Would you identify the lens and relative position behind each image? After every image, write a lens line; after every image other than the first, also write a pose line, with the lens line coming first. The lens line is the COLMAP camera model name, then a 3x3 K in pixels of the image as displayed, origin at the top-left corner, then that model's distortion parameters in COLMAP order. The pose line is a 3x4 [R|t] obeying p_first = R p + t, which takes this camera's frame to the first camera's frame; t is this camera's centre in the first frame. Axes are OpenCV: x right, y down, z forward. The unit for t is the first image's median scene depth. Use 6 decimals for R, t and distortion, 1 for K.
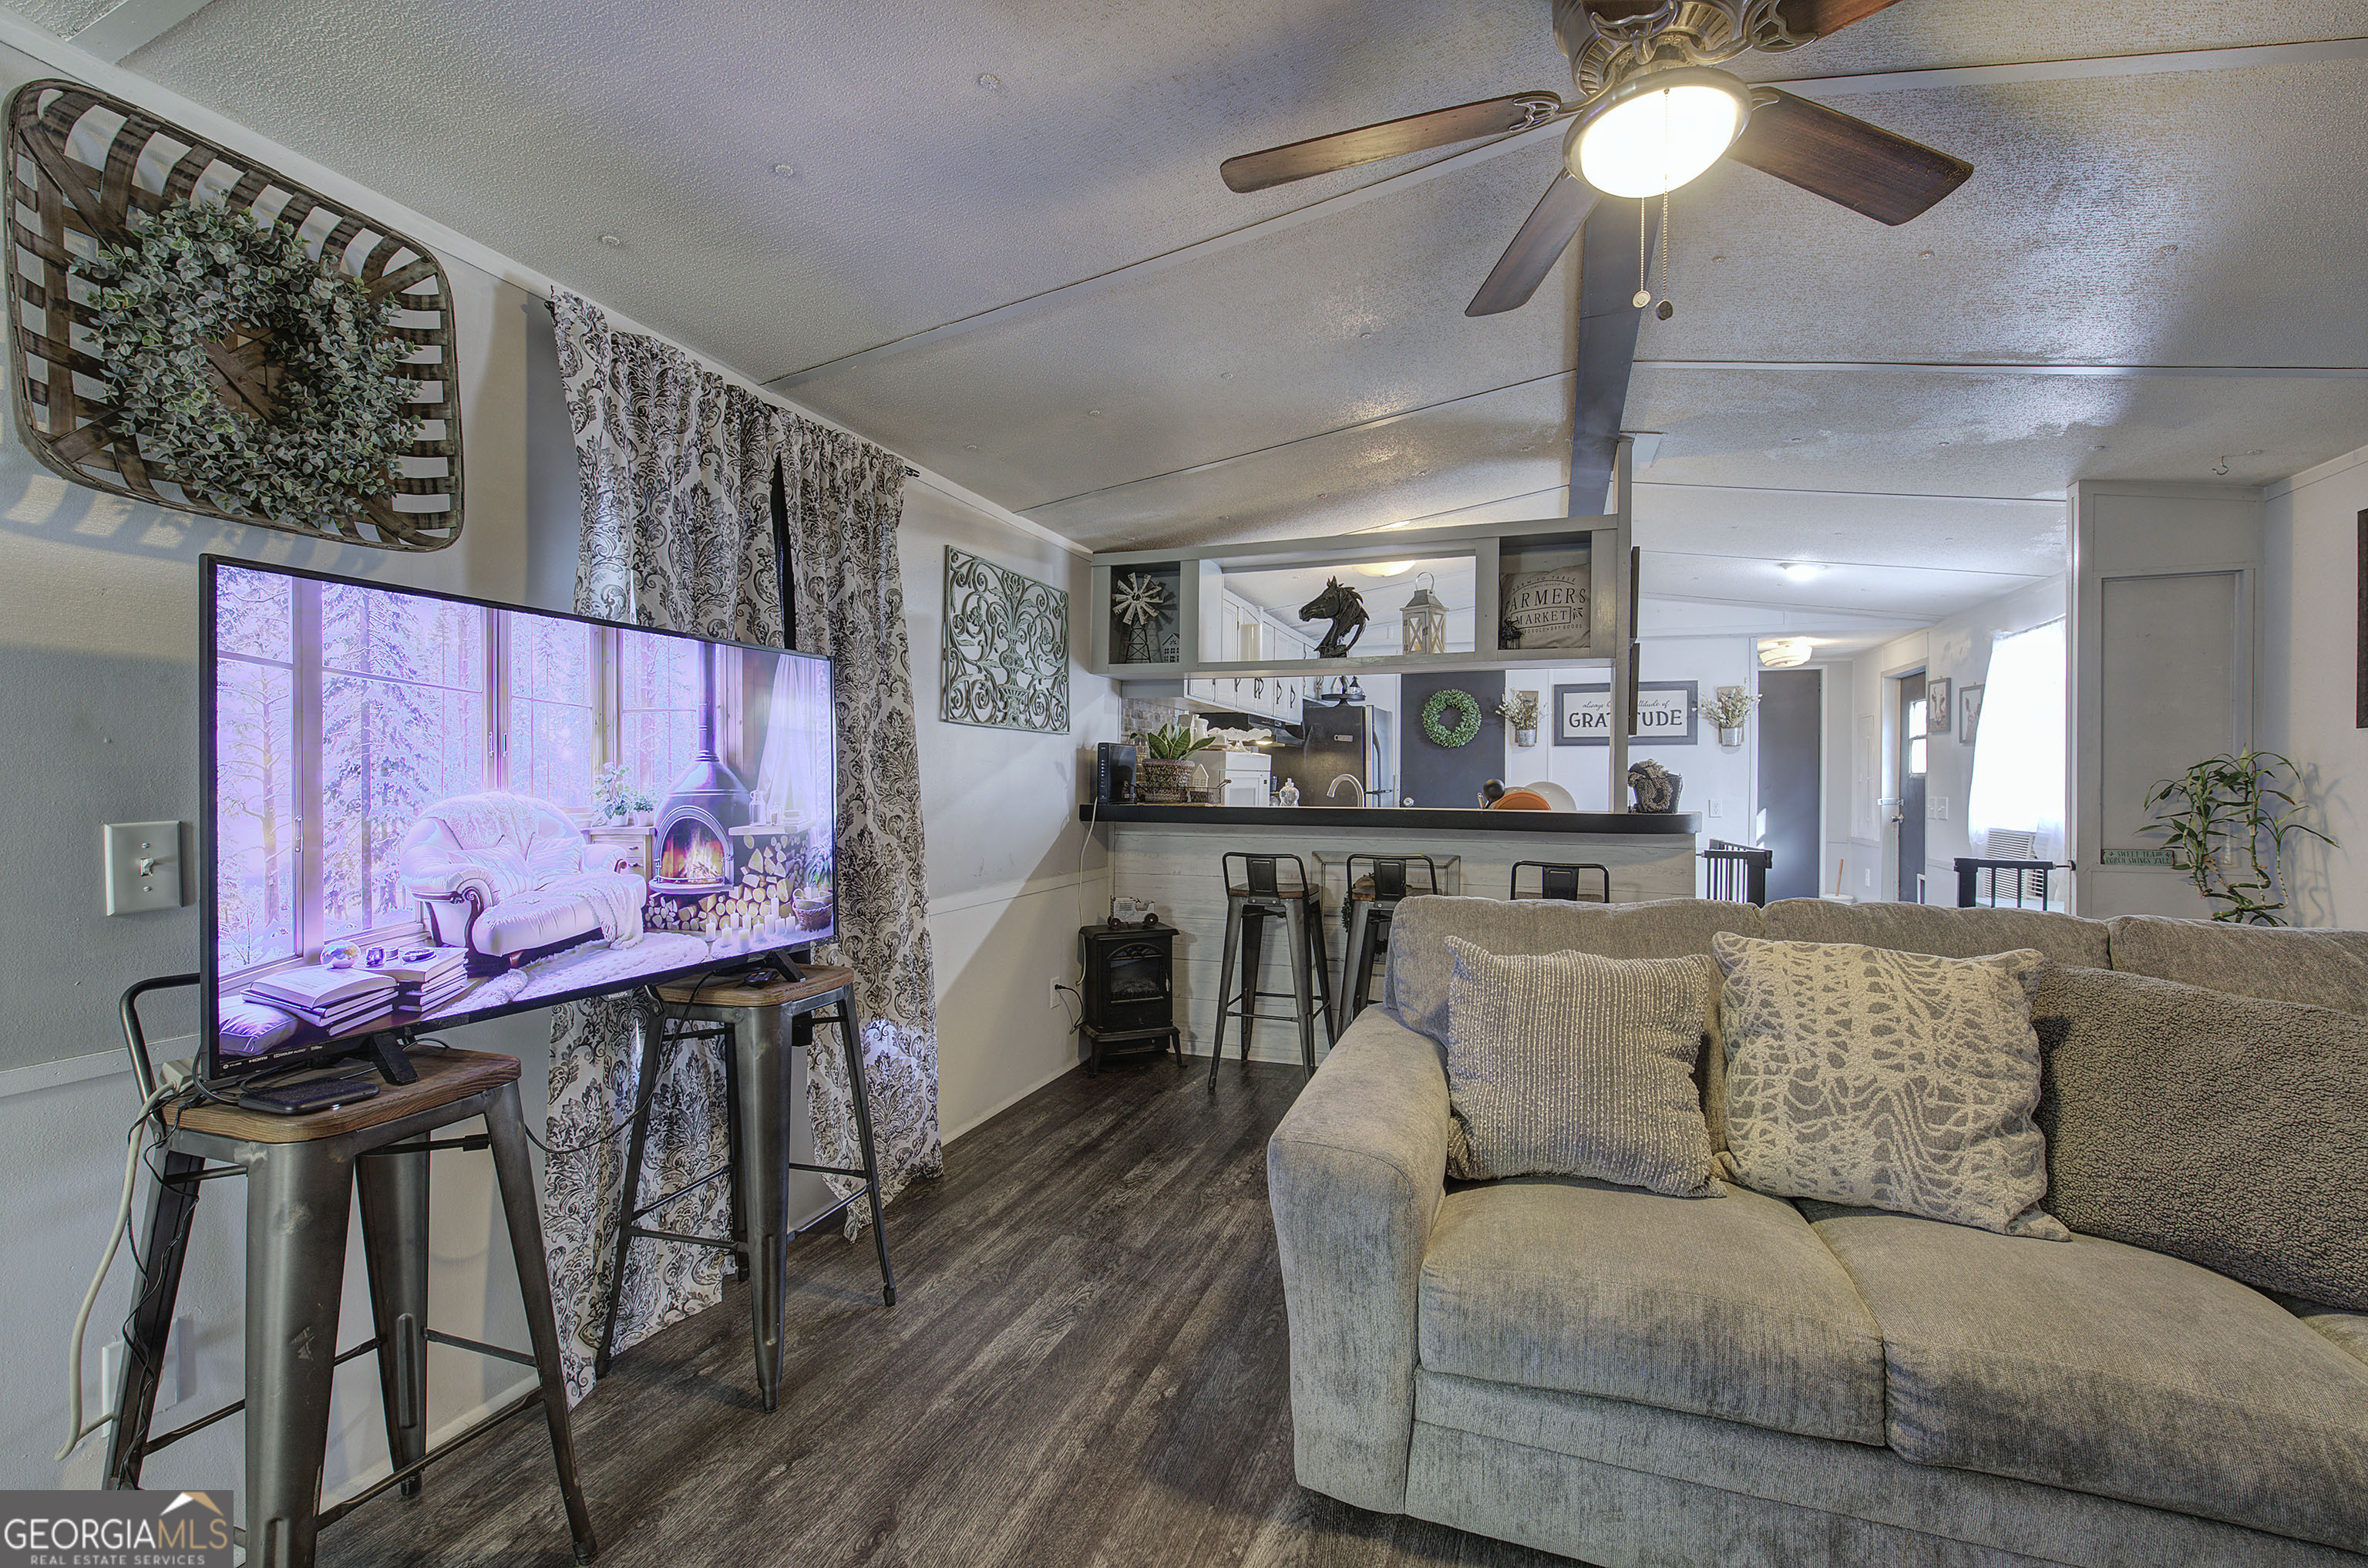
lens RADIAL K [[994.4, 0, 1201.5], [0, 994.4, 779.8], [0, 0, 1]] dist [-0.009846, 0.003684]
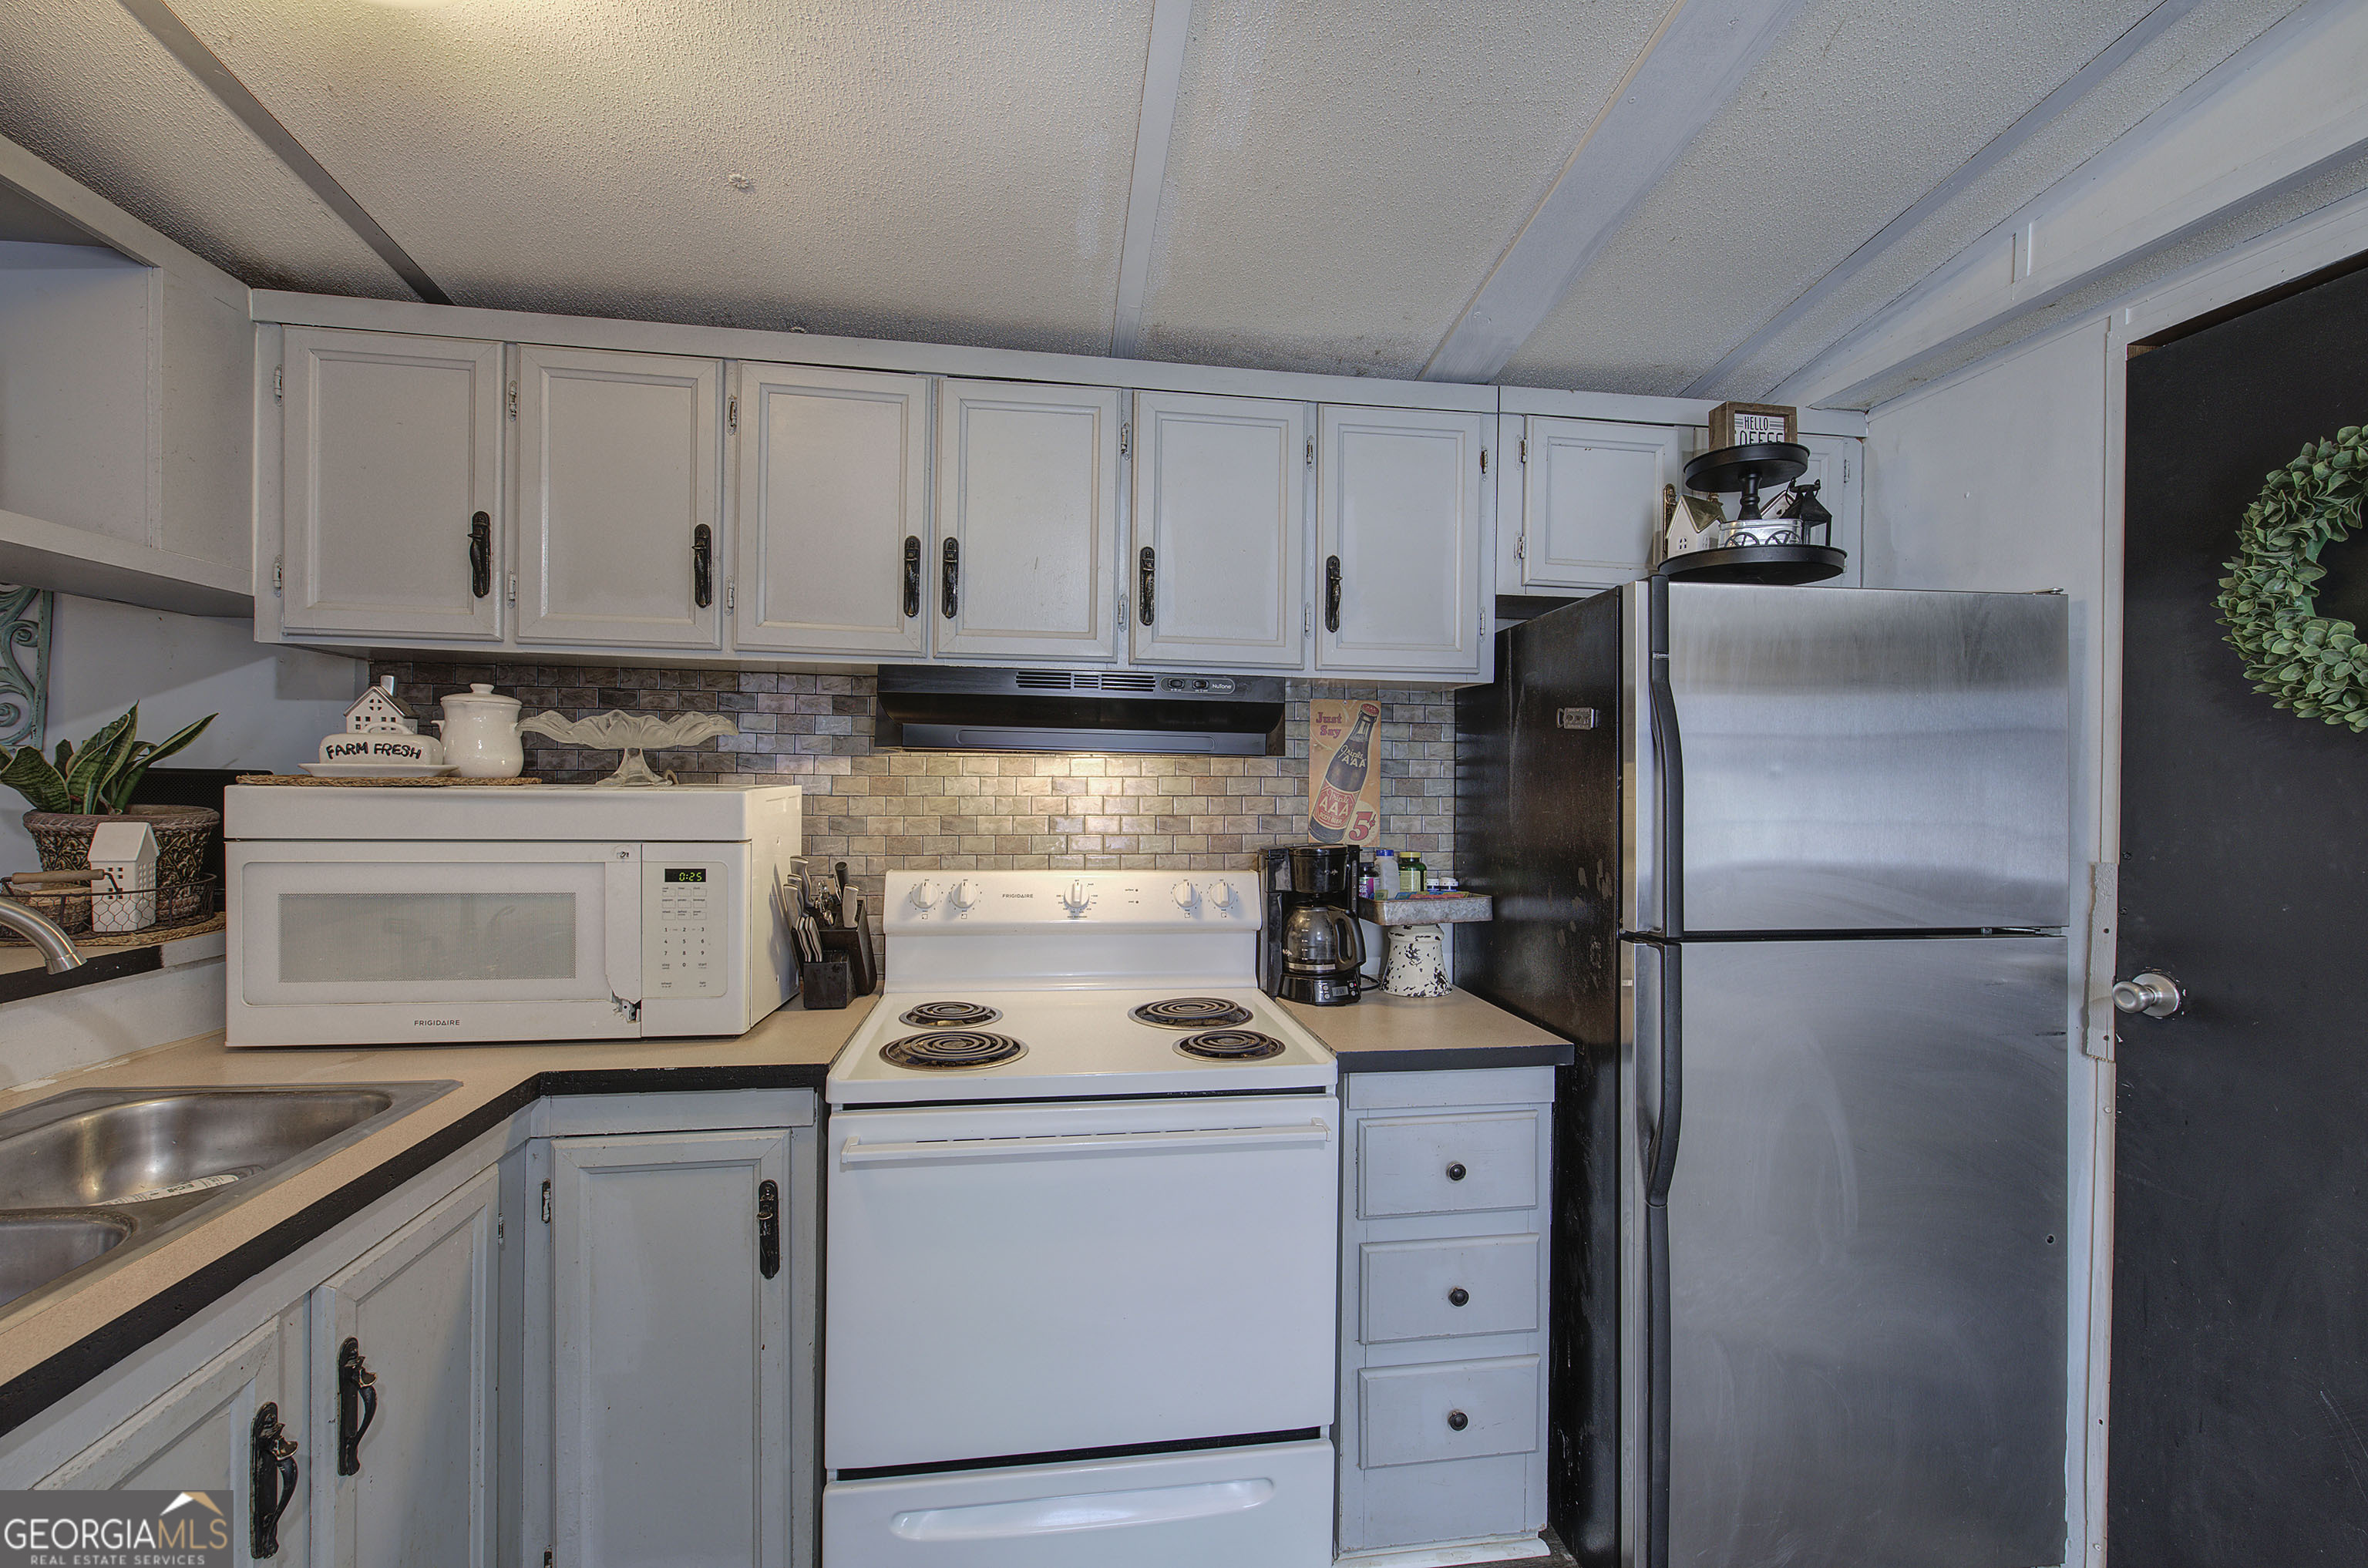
lens RADIAL K [[994.4, 0, 1186.0], [0, 994.4, 783.0], [0, 0, 1]] dist [-0.009846, 0.003684]
pose [[0.463343, 0.003166, -0.886173, 0.609059], [-0.011673, 0.999929, -0.002531, -0.041099], [0.886102, 0.011517, 0.463347, 1.443064]]
